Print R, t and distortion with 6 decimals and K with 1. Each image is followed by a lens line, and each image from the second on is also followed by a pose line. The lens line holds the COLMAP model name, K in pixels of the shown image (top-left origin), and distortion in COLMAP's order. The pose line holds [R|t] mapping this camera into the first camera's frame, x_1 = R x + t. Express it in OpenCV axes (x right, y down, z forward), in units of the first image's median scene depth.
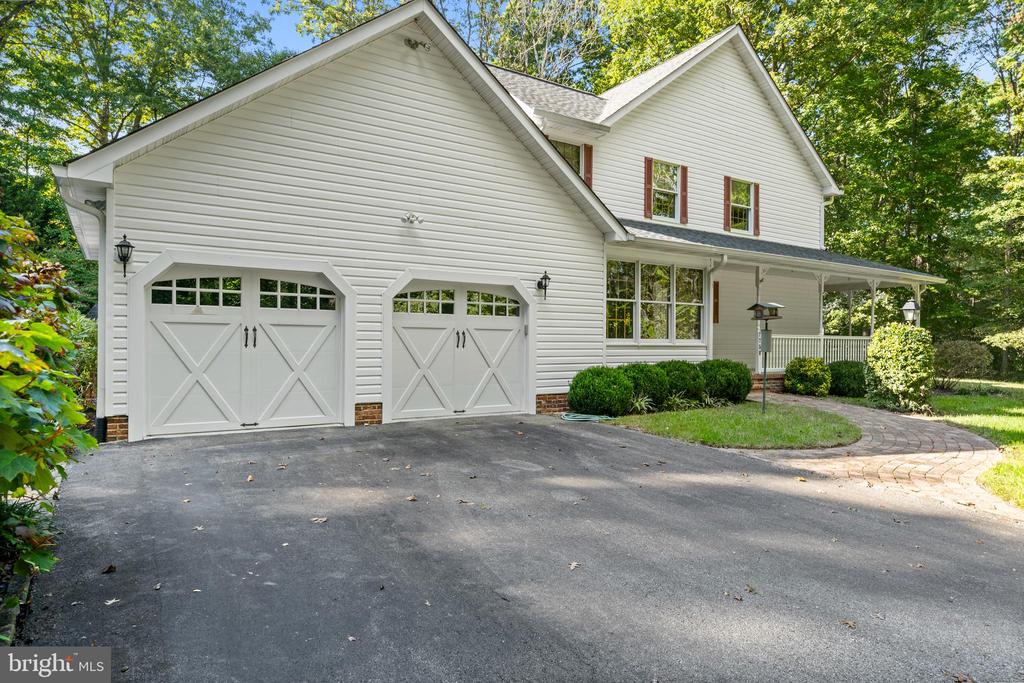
lens RADIAL K [[614.1, 0, 517.7], [0, 614.1, 344.4], [0, 0, 1]] dist [0.004497, -0.000145]
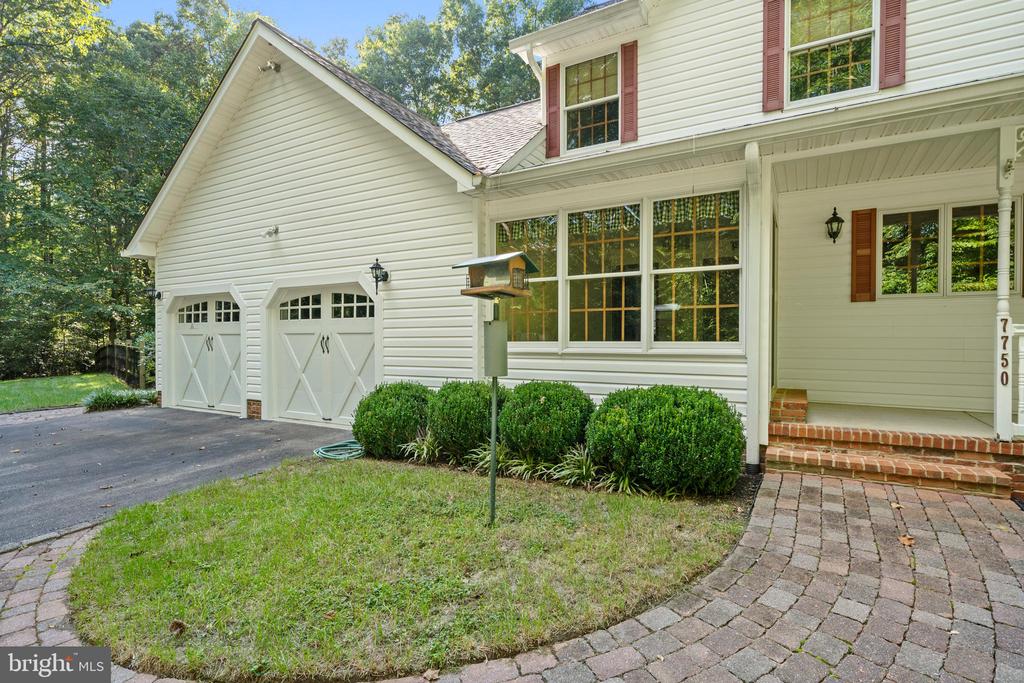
lens RADIAL K [[503.8, 0, 517.3], [0, 503.8, 337.9], [0, 0, 1]] dist [-0.006147, -0.000322]
pose [[0.463986, -0.002839, -0.885838, 0.642425], [0.006963, 0.999976, 0.000443, -0.014598], [0.885815, -0.006374, 0.463995, 0.779861]]
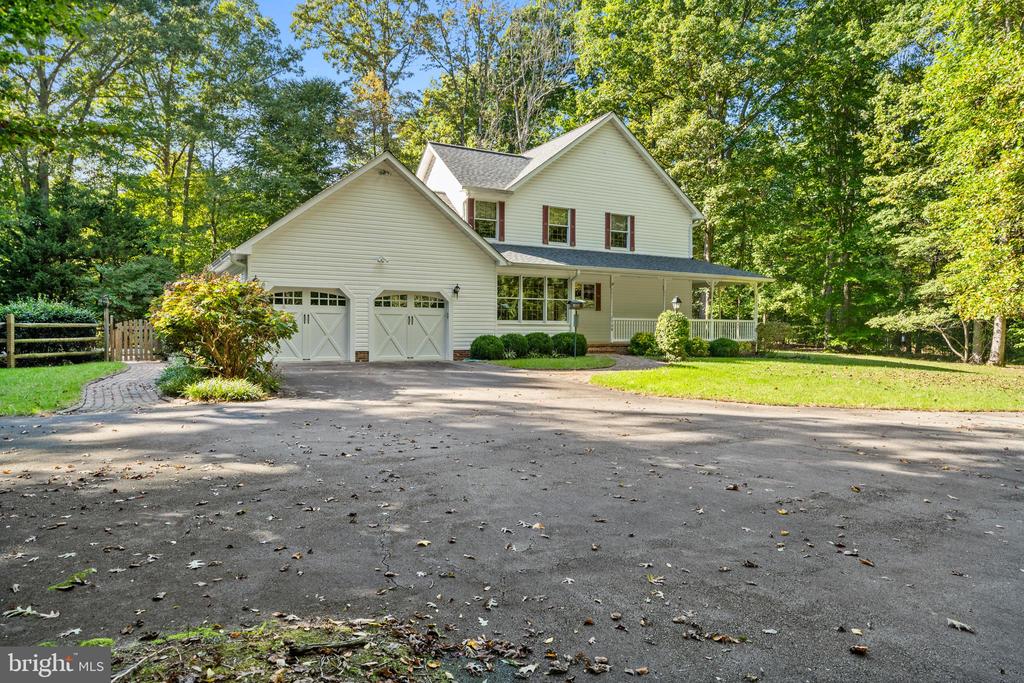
lens RADIAL K [[662.3, 0, 510.1], [0, 662.3, 344.1], [0, 0, 1]] dist [0.006843, 0.000316]
pose [[0.997302, -0.002031, -0.073376, 0.319815], [0.003136, 0.999883, 0.014952, 0.031104], [0.073337, -0.015142, 0.997192, -0.906107]]
